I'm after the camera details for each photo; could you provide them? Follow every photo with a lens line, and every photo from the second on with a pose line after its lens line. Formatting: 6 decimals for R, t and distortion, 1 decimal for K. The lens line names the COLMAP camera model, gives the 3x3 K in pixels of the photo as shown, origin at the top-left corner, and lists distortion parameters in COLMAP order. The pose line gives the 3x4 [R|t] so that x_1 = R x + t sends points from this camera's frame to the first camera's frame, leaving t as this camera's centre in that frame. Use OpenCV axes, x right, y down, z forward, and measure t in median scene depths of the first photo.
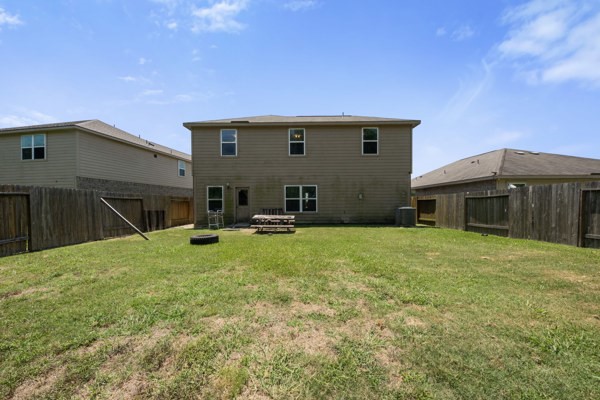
lens RADIAL K [[209.8, 0, 298.1], [0, 209.8, 202.9], [0, 0, 1]] dist [0.000088, -0.000038]
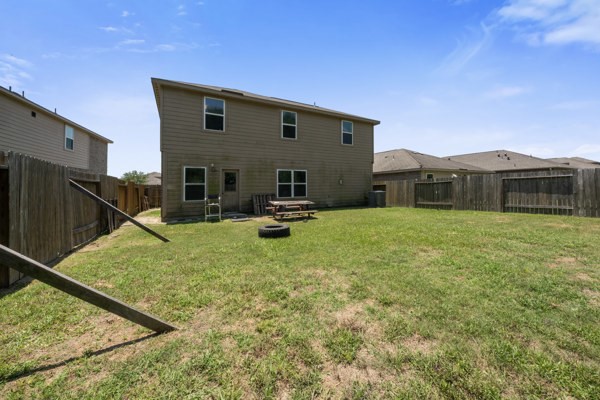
lens RADIAL K [[214.2, 0, 300.0], [0, 214.2, 185.2], [0, 0, 1]] dist [-0.001359, -0.000126]
pose [[0.881019, 0.001935, 0.473077, -0.429000], [0.006834, 0.999835, -0.016817, 0.003908], [-0.473031, 0.018049, 0.880861, 0.114305]]
